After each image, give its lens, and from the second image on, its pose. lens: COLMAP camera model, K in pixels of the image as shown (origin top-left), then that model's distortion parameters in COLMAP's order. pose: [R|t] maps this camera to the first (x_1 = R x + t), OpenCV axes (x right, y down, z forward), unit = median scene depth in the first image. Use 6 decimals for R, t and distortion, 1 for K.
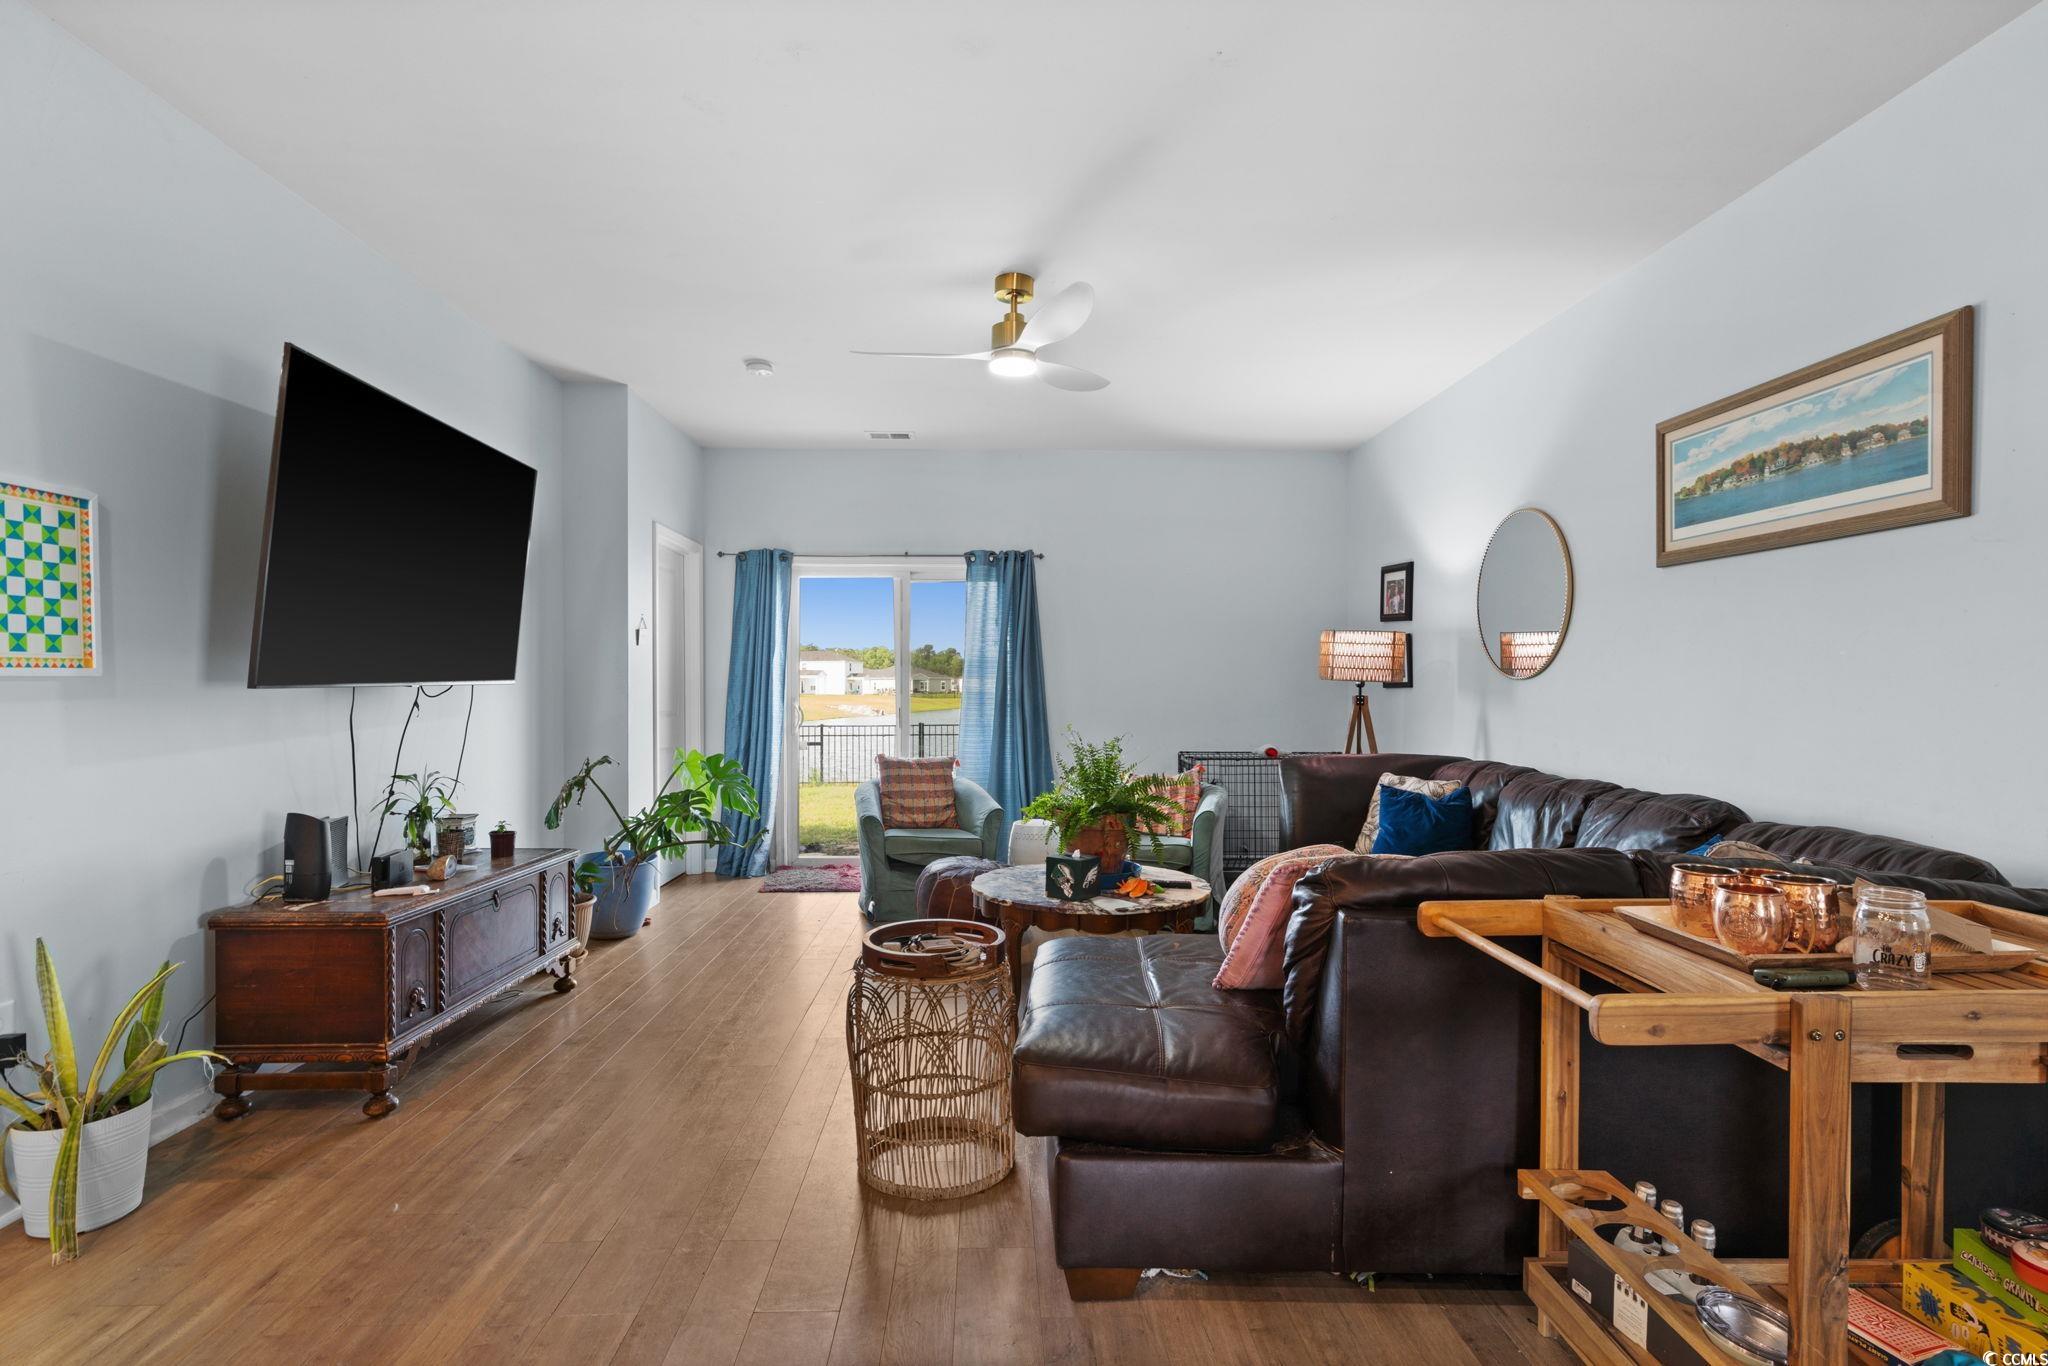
lens RADIAL K [[989.4, 0, 1021.6], [0, 989.4, 689.2], [0, 0, 1]] dist [0.011740, 0.001047]
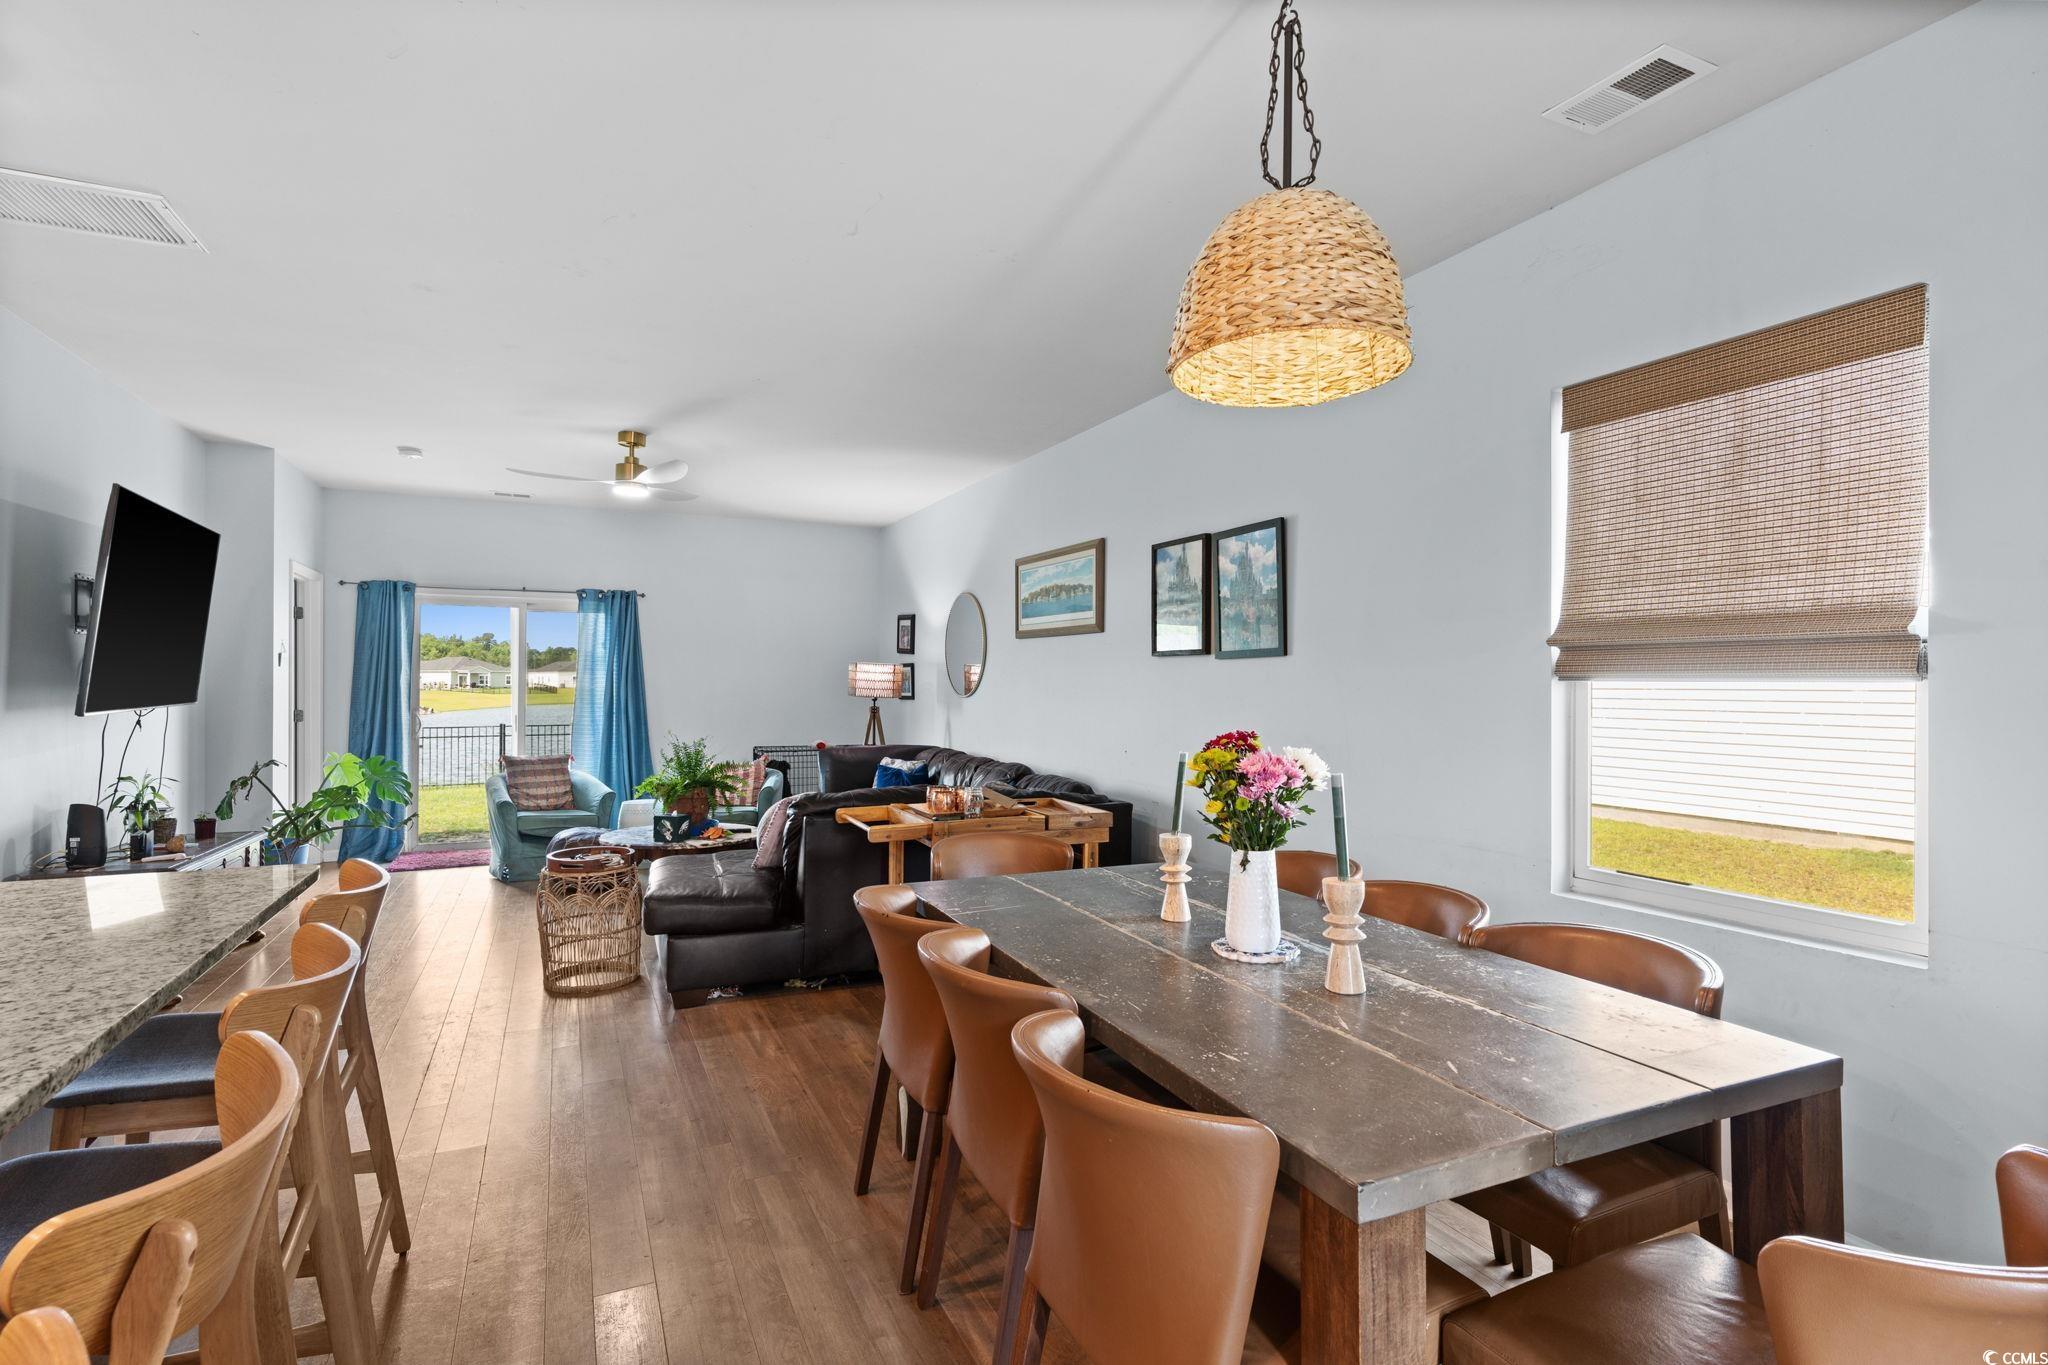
lens RADIAL K [[989.4, 0, 1019.8], [0, 989.4, 681.0], [0, 0, 1]] dist [0.011740, 0.001047]
pose [[0.921653, 0.004786, 0.387985, -0.046103], [-0.003510, 0.999986, -0.003998, -0.034936], [-0.387999, 0.002323, 0.921657, -0.599302]]
